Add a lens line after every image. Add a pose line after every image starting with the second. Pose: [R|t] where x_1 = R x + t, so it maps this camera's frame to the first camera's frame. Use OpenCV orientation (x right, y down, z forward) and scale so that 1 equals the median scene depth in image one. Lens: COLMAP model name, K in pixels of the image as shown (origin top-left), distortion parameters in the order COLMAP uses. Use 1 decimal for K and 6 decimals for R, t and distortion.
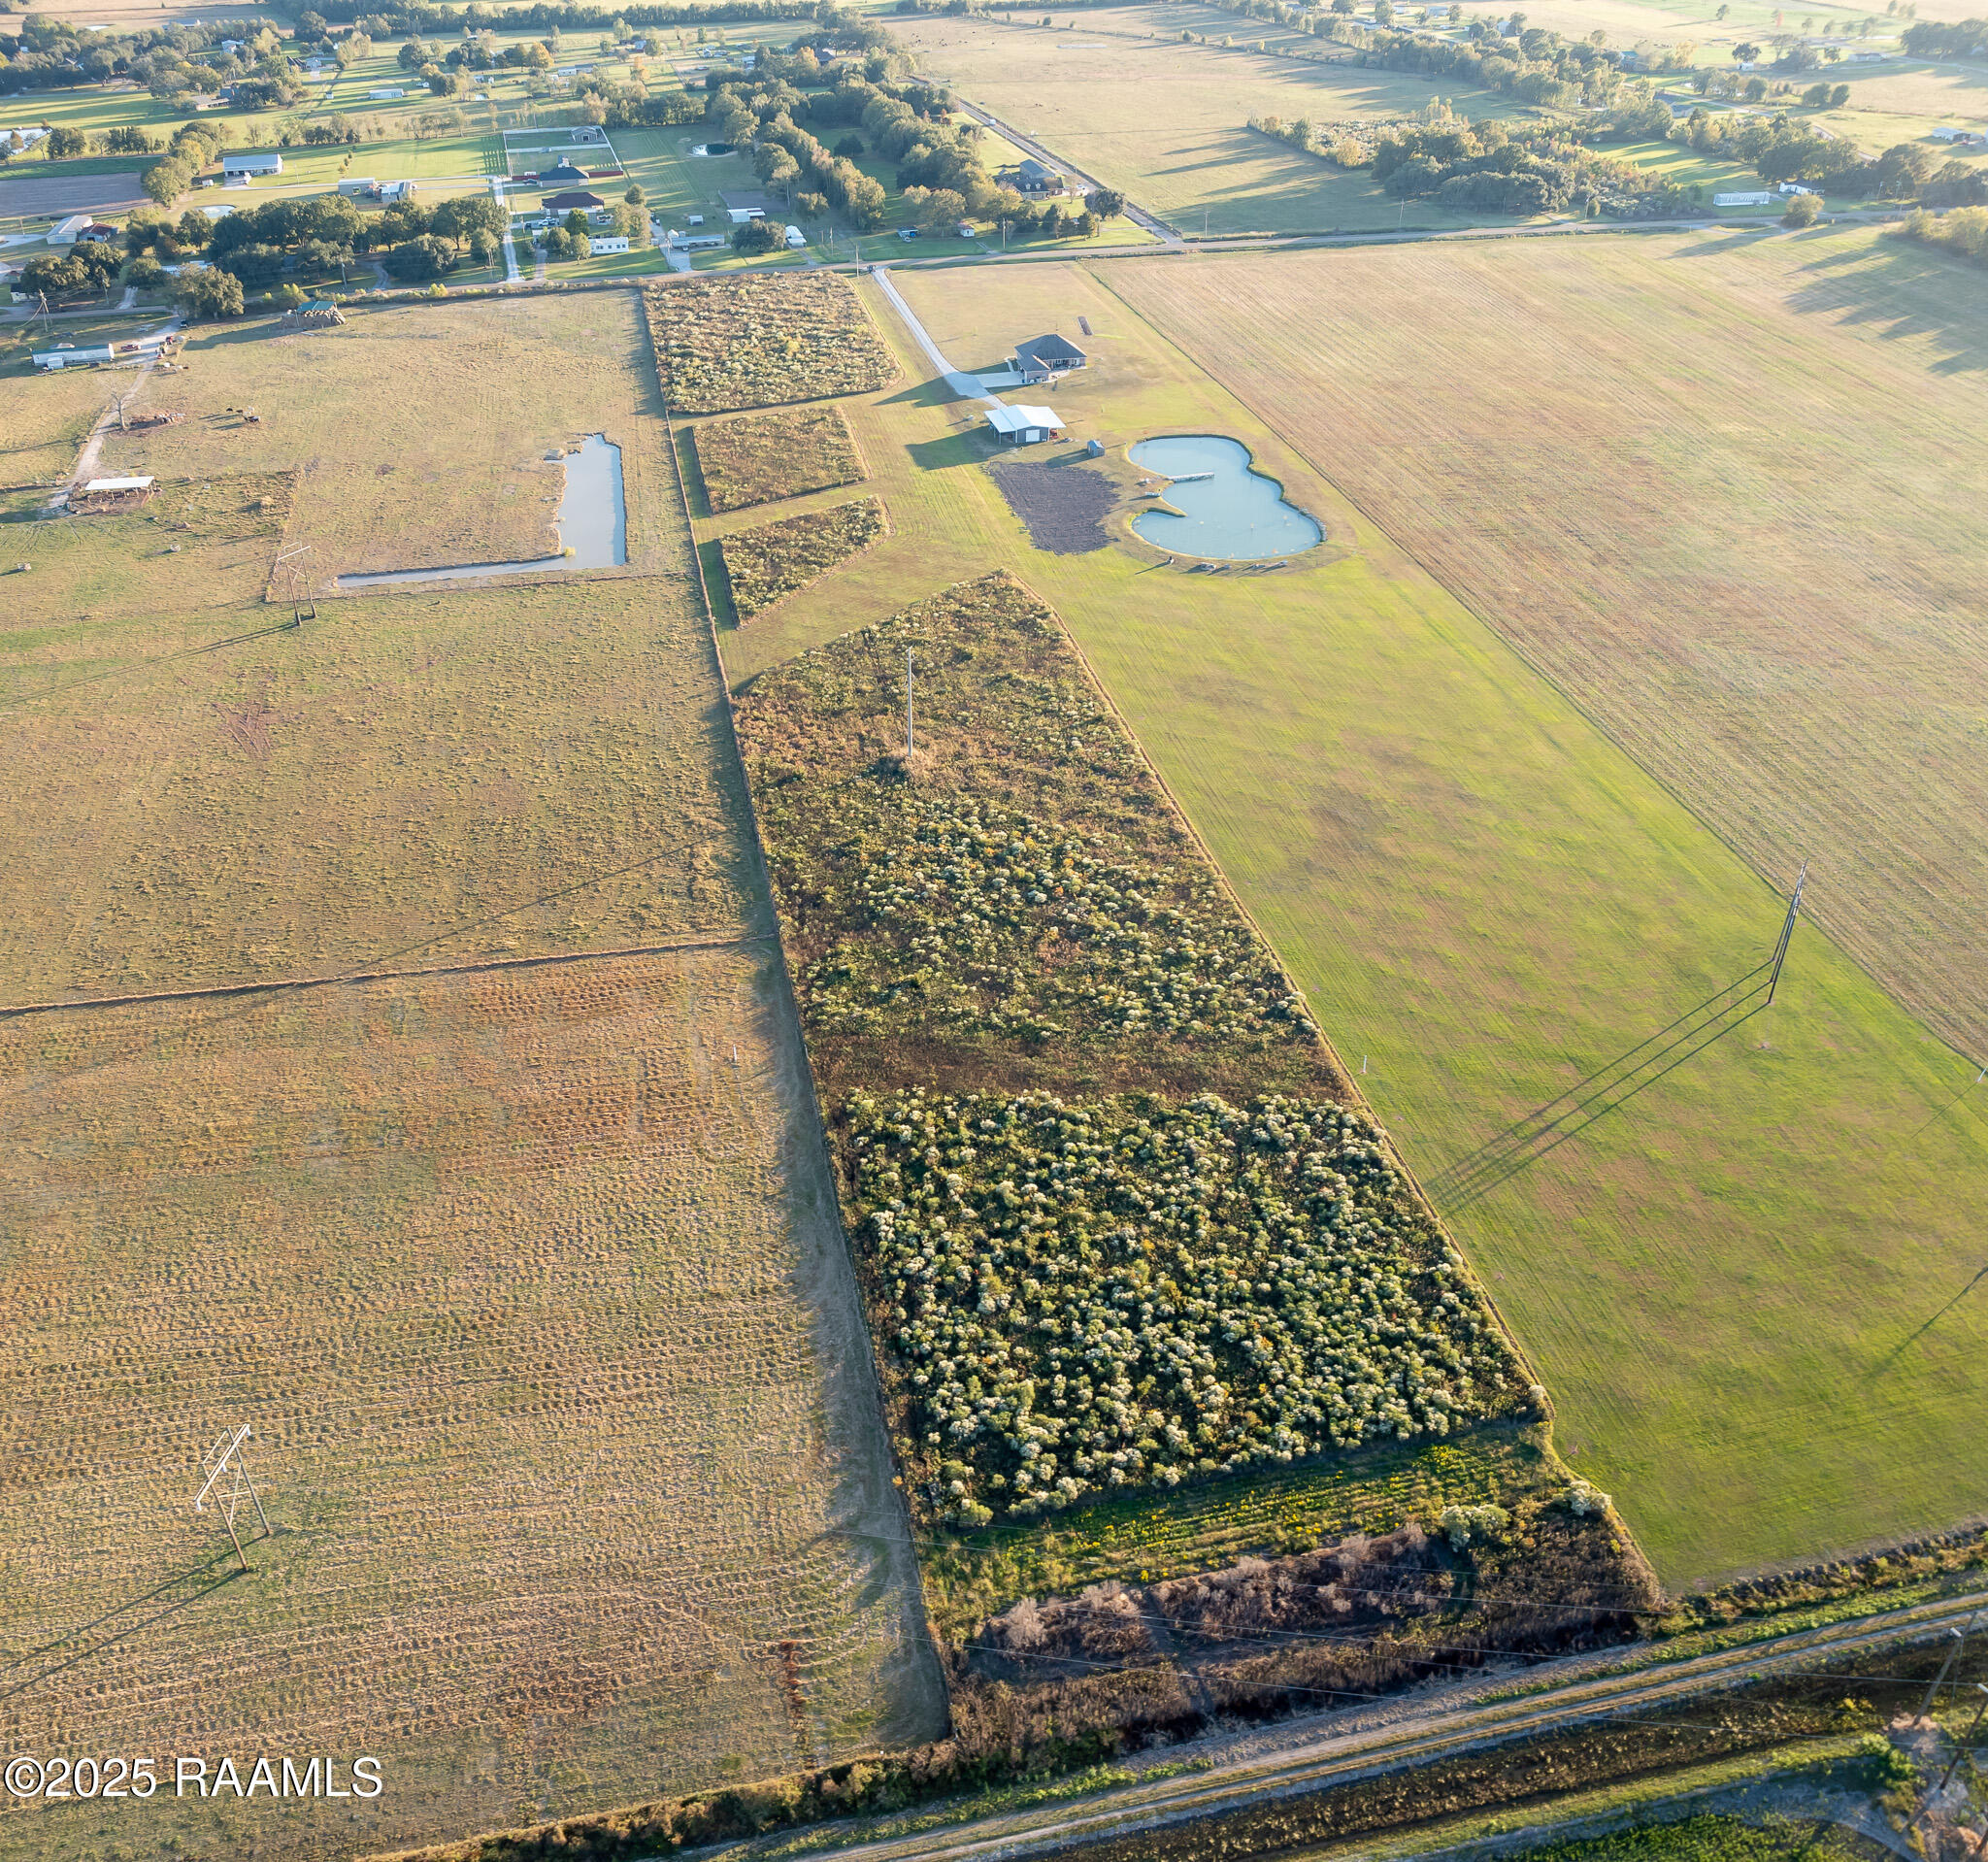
lens RADIAL K [[1734.1, 0, 932.8], [0, 1734.1, 936.7], [0, 0, 1]] dist [-0.030345, -0.018665]
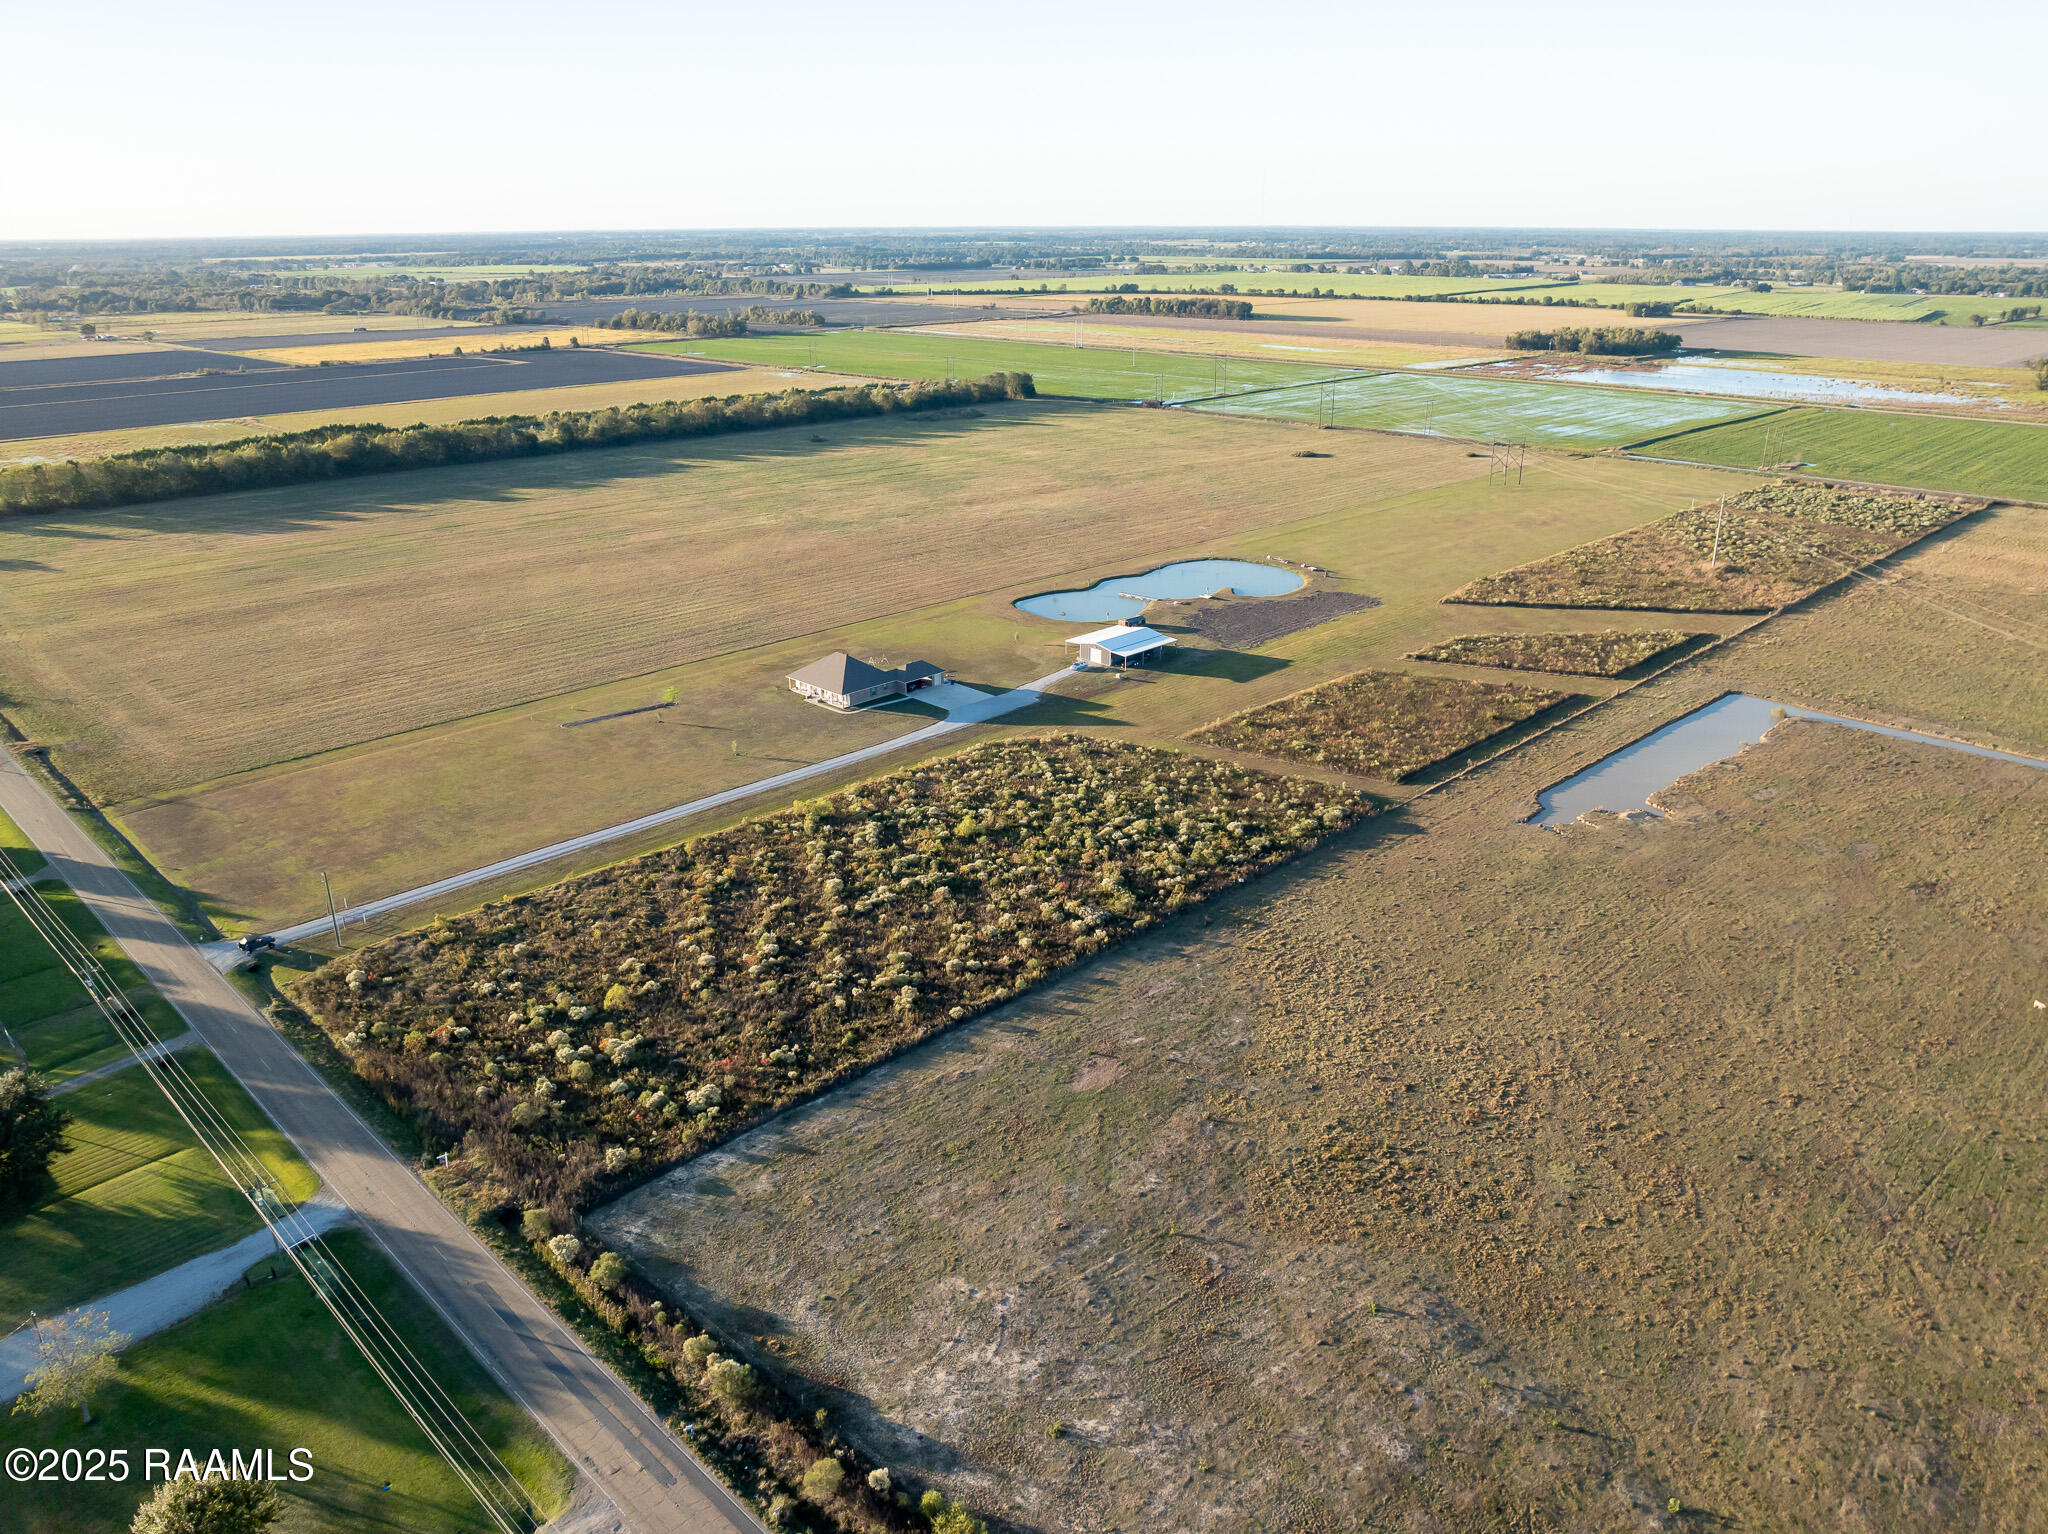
lens RADIAL K [[1450.3, 0, 1026.9], [0, 1450.3, 729.3], [0, 0, 1]] dist [-0.025353, -0.023695]
pose [[-0.555885, -0.263890, 0.788260, -0.622708], [0.473614, 0.678760, 0.561226, -0.872908], [-0.683142, 0.685308, -0.252331, 1.570032]]
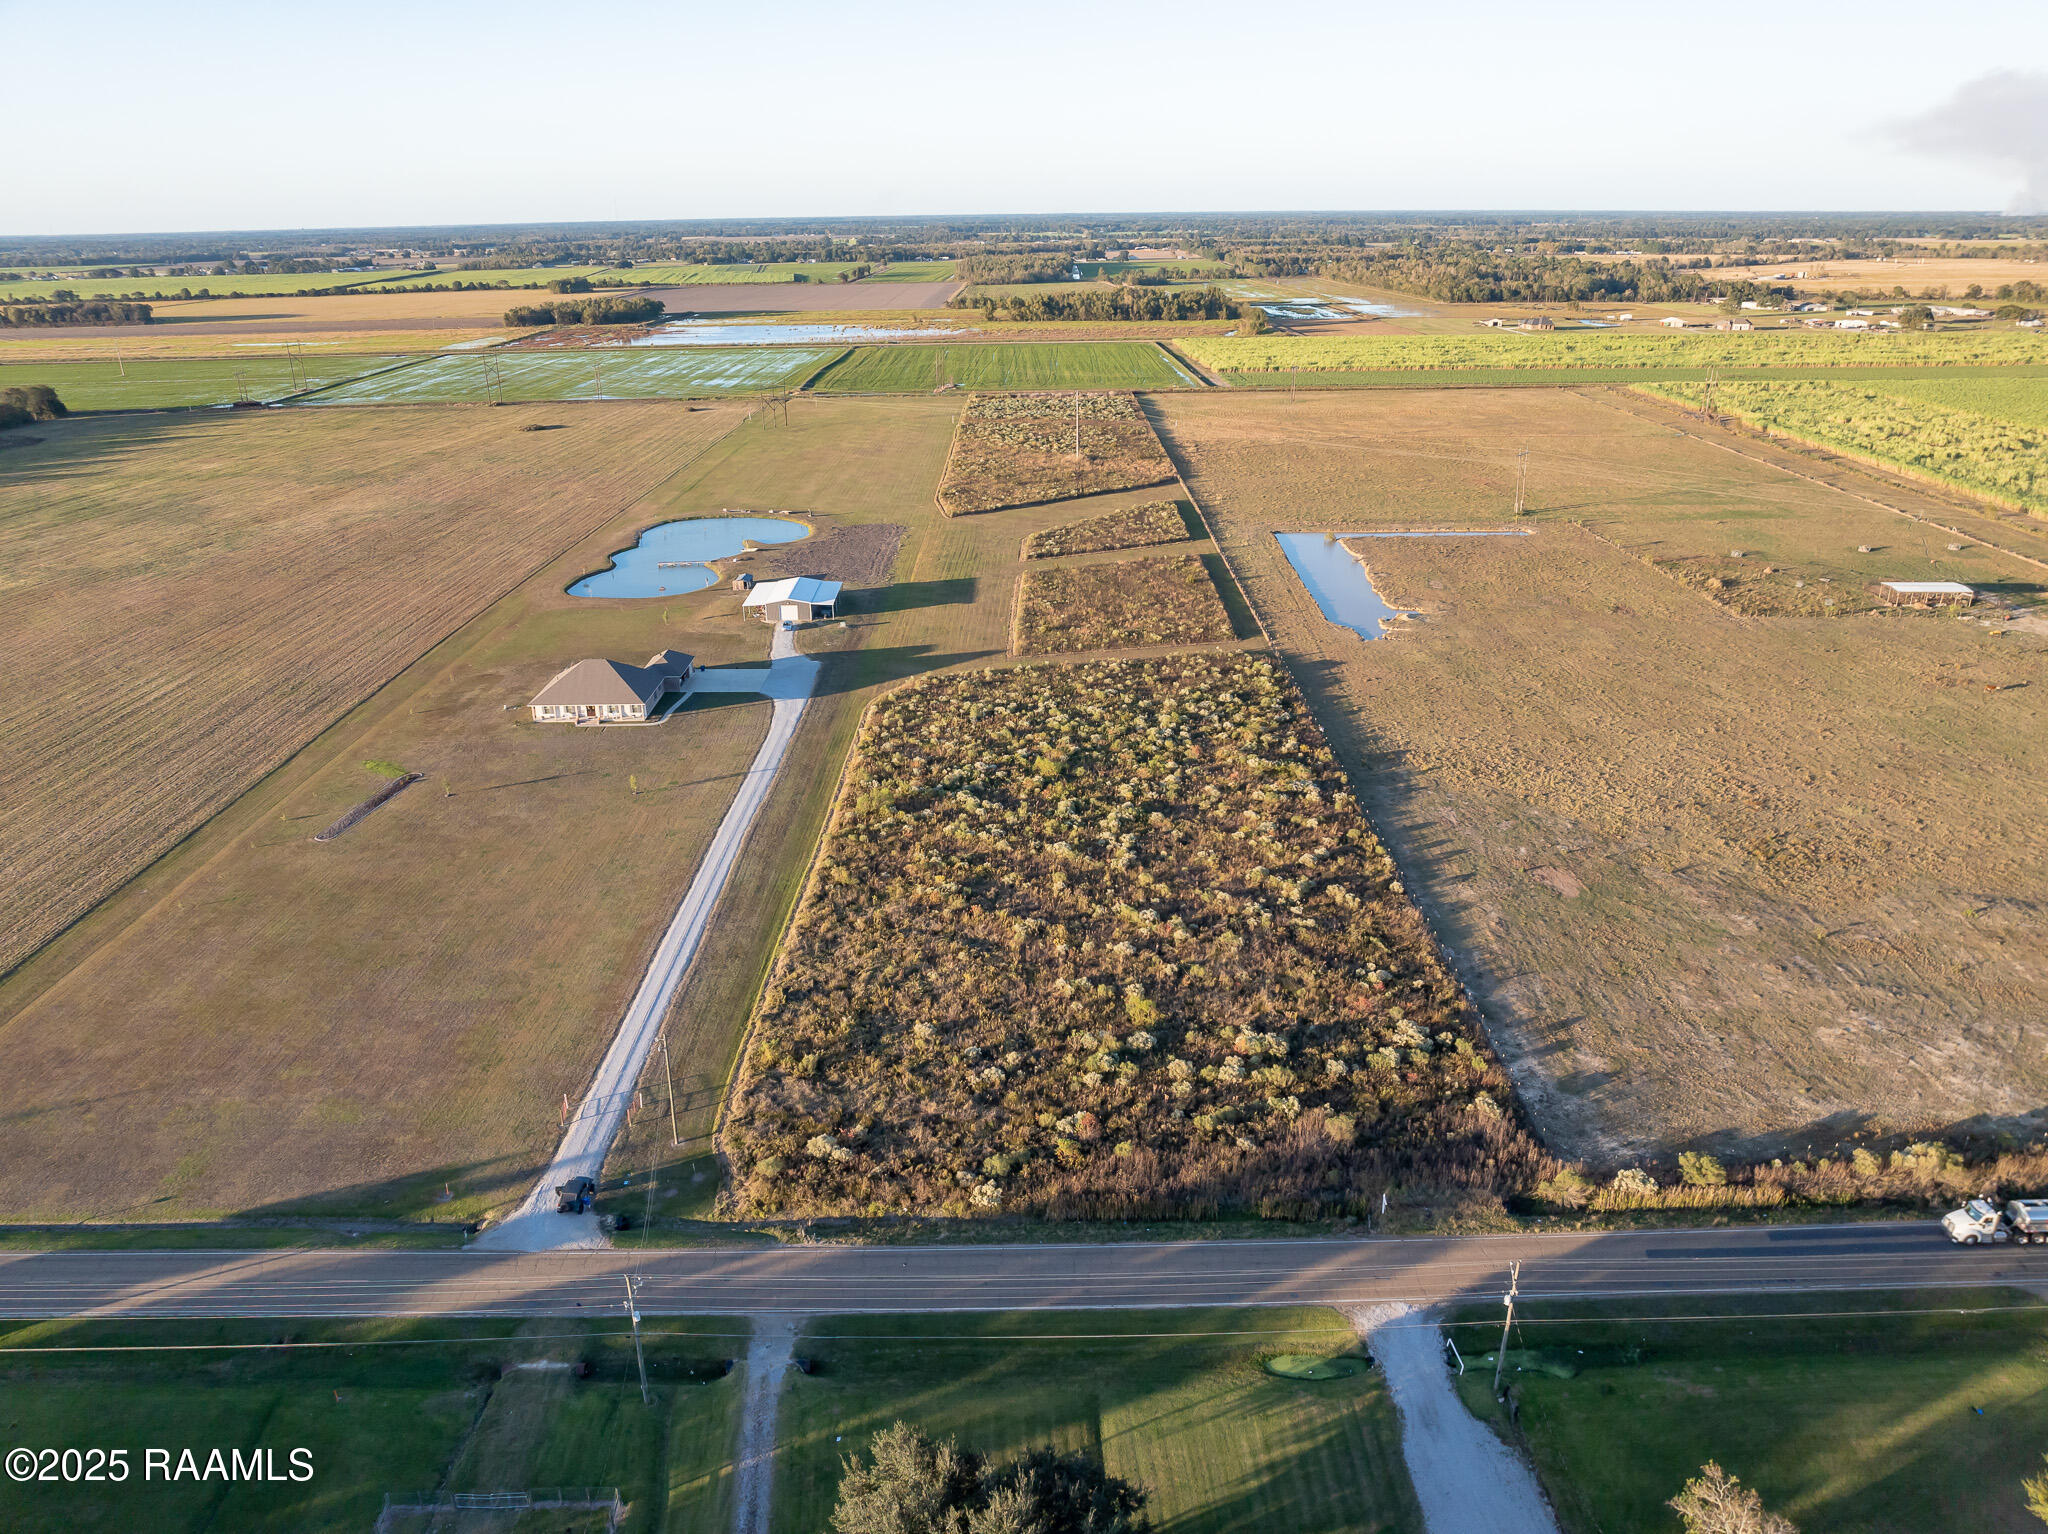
lens RADIAL K [[1450.3, 0, 1026.9], [0, 1450.3, 729.3], [0, 0, 1]] dist [-0.025353, -0.023695]
pose [[-0.981185, -0.044119, 0.187960, -0.216608], [0.125811, 0.592347, 0.795799, -0.963190], [-0.146447, 0.804474, -0.575651, 1.774918]]
